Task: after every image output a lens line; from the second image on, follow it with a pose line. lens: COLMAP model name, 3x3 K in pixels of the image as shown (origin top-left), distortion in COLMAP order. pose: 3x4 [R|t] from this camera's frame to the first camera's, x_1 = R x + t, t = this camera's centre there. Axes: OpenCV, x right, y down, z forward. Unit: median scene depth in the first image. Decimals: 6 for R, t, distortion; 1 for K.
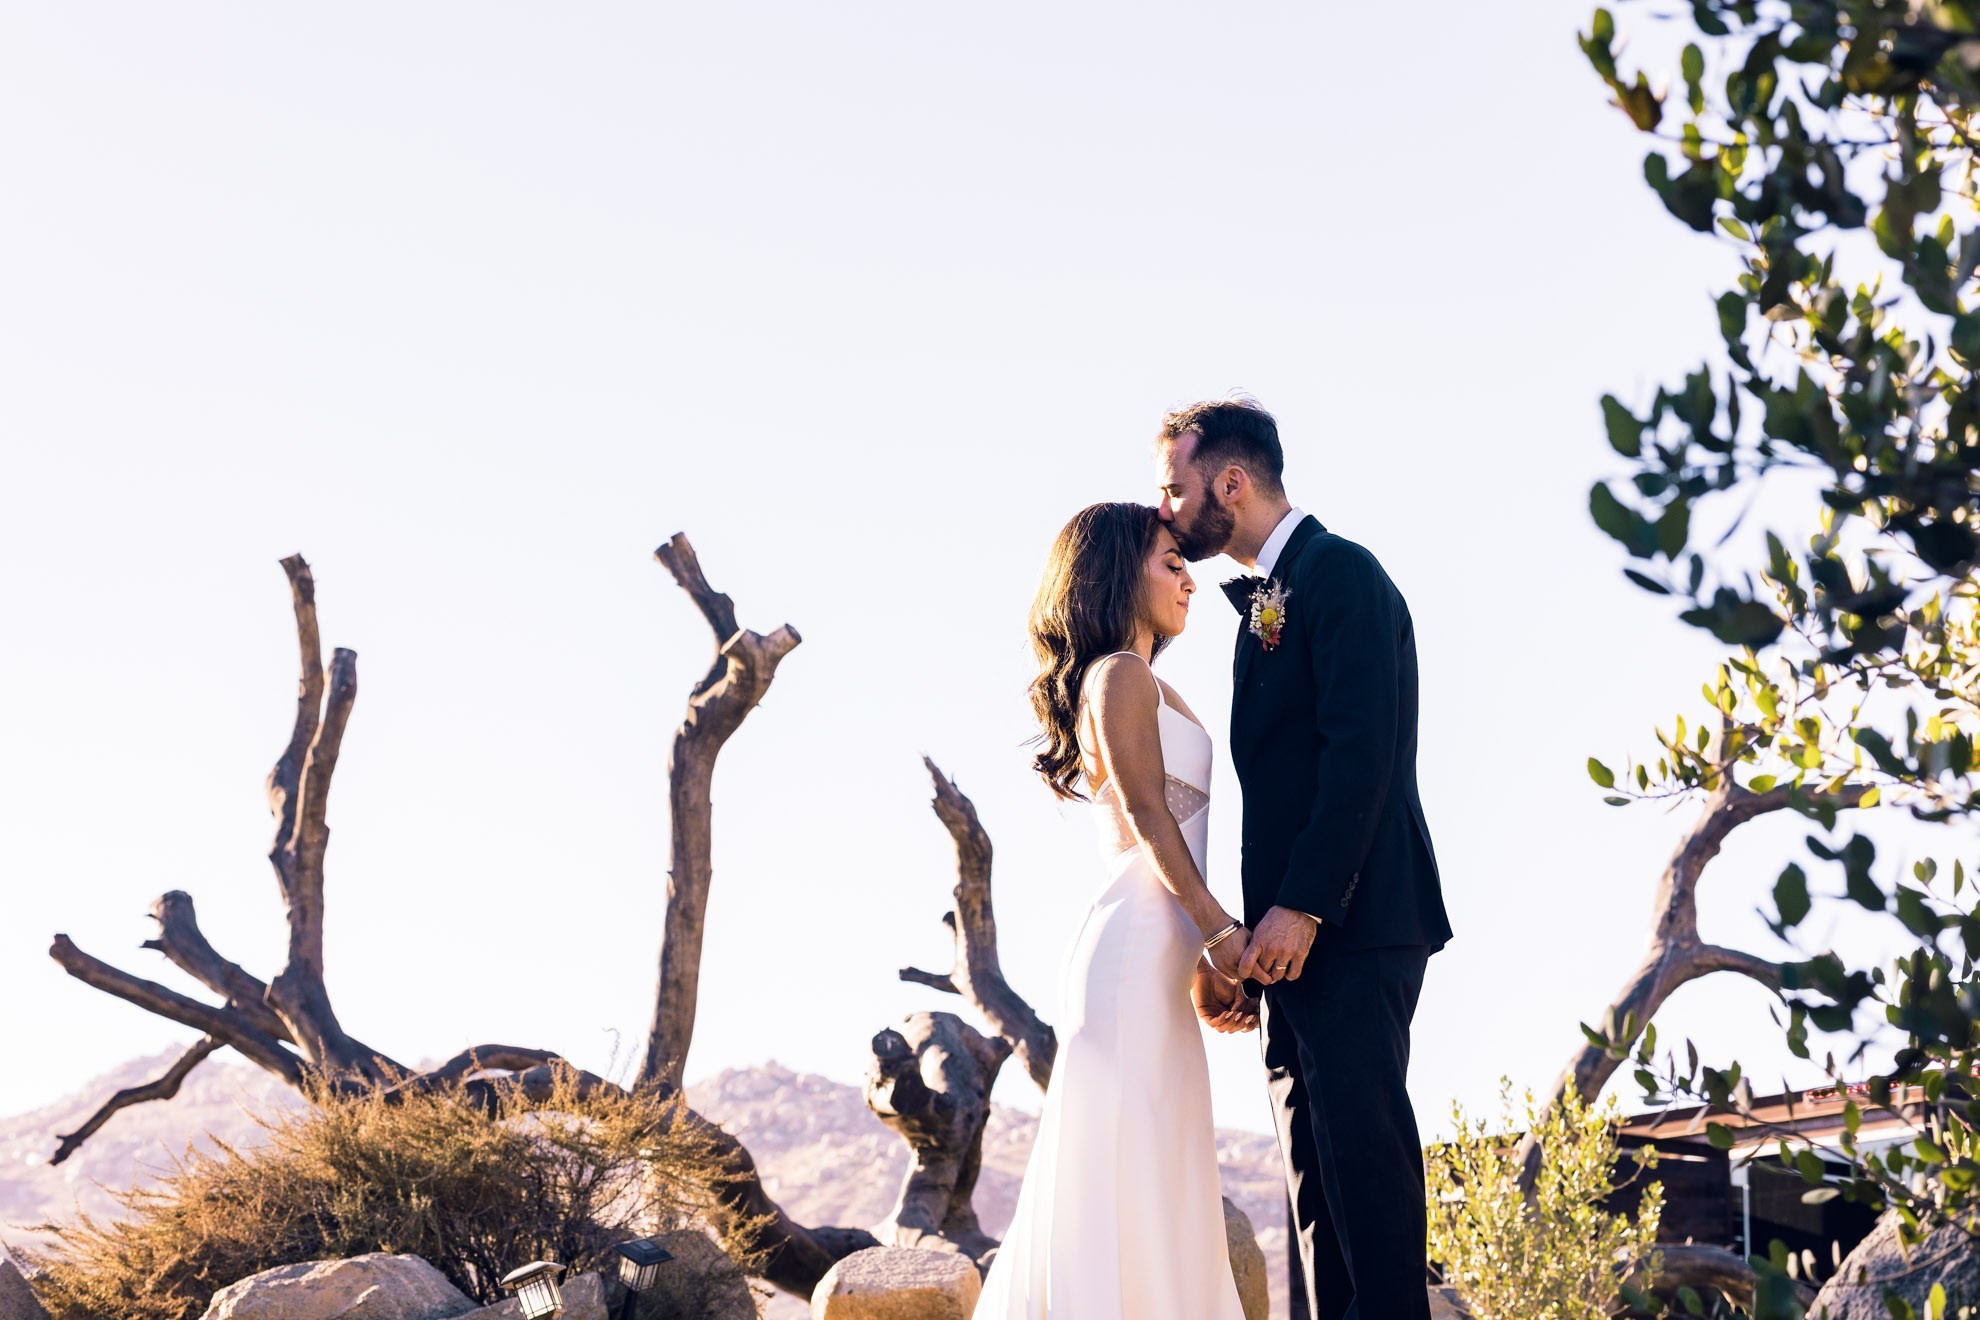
lens RADIAL K [[4706.8, 0, 990.7], [0, 4706.8, 660.2], [0, 0, 1]] dist [-0.025900, 0.000000]
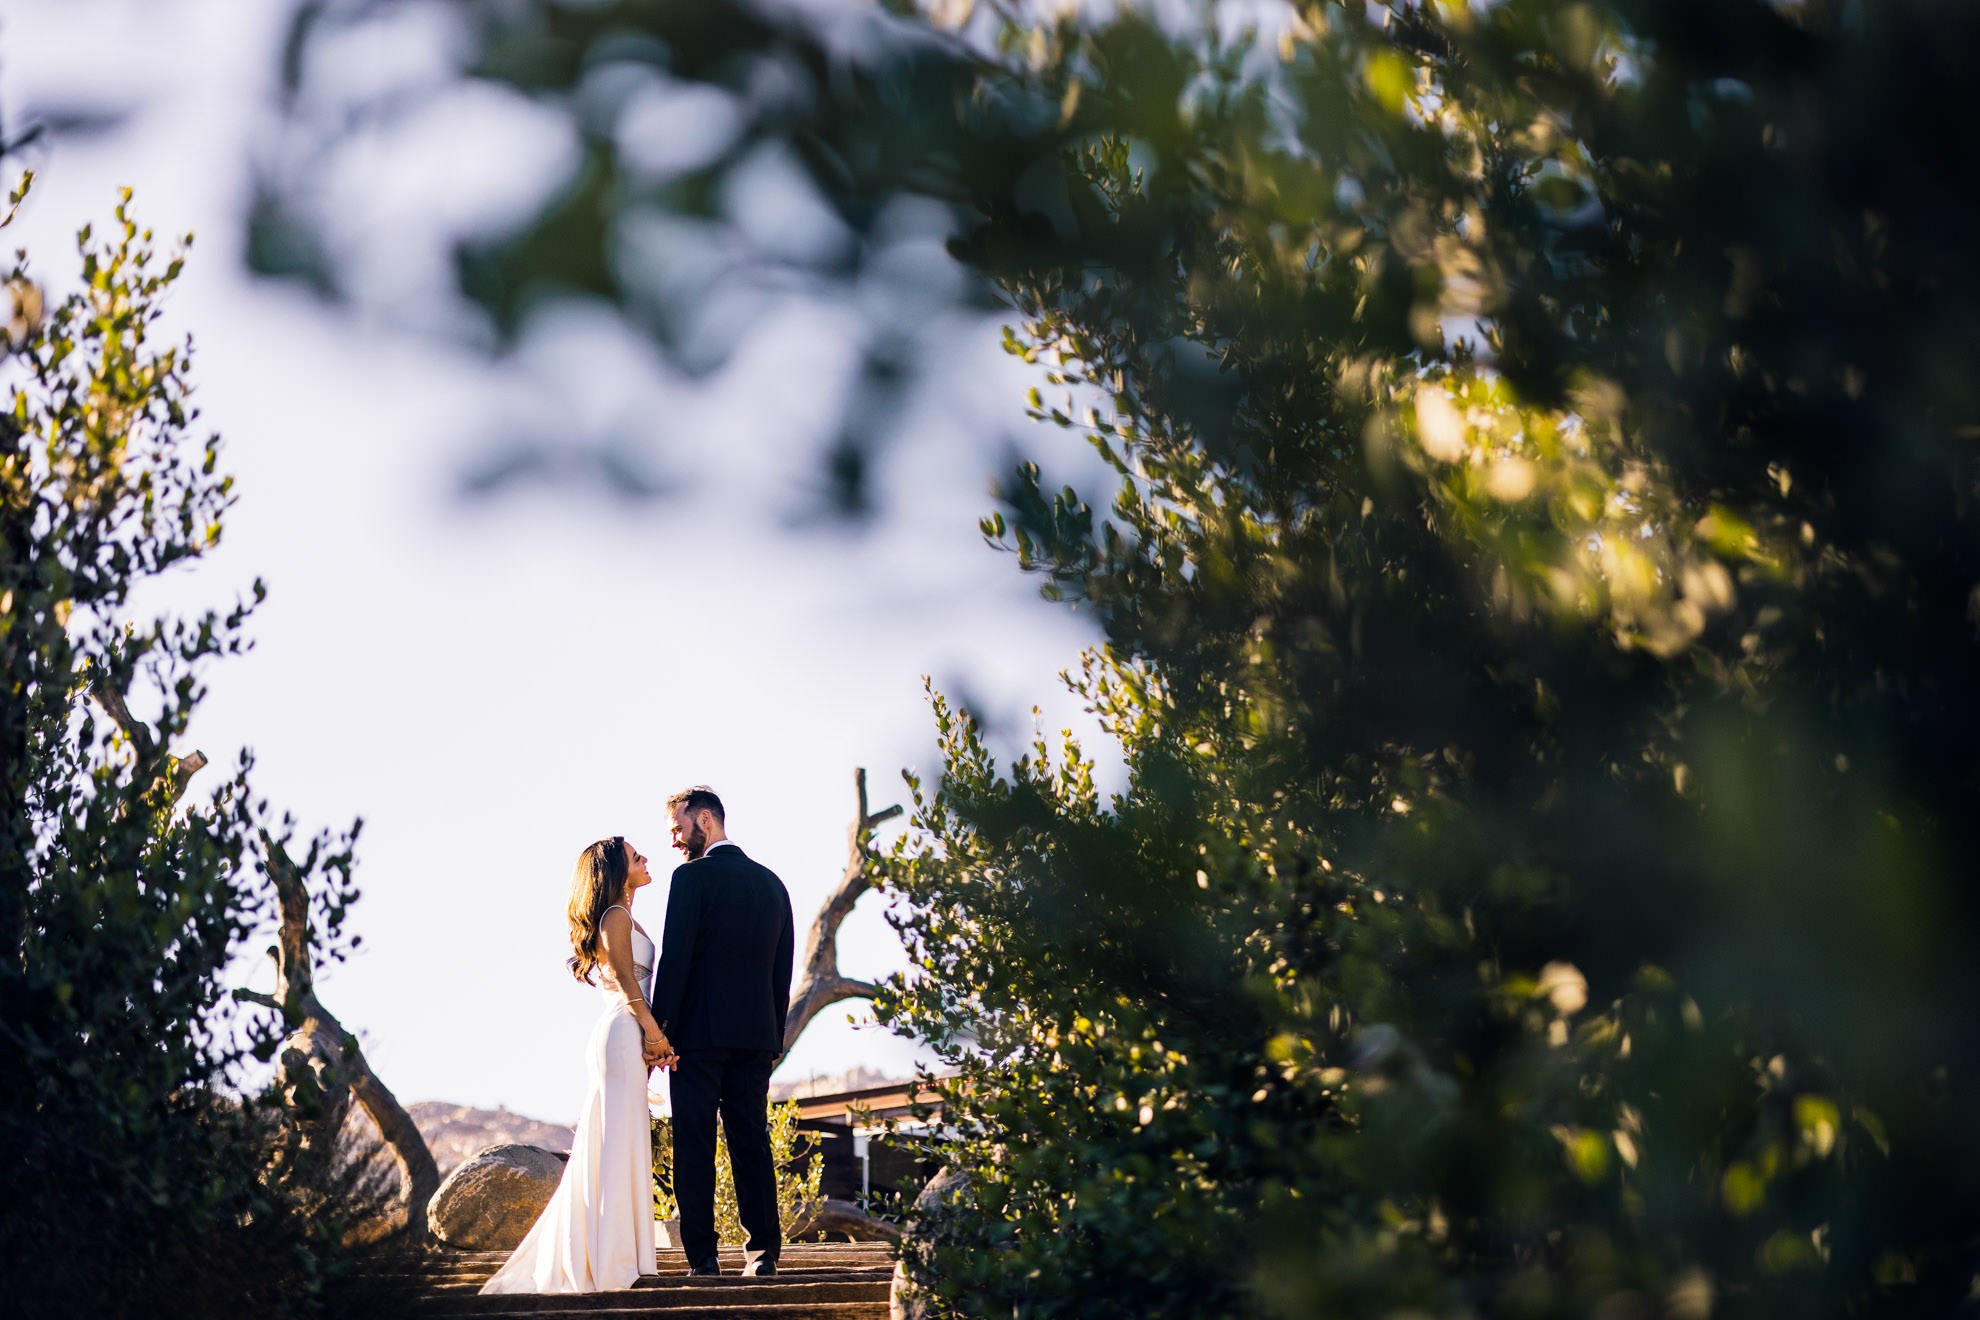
lens RADIAL K [[4706.8, 0, 989.9], [0, 4706.8, 660.5], [0, 0, 1]] dist [-0.025900, 0.000000]
pose [[0.982458, 0.021040, 0.185293, -0.058275], [-0.022174, 0.999746, 0.004051, -0.036671], [-0.185161, -0.008089, 0.982675, -0.330955]]
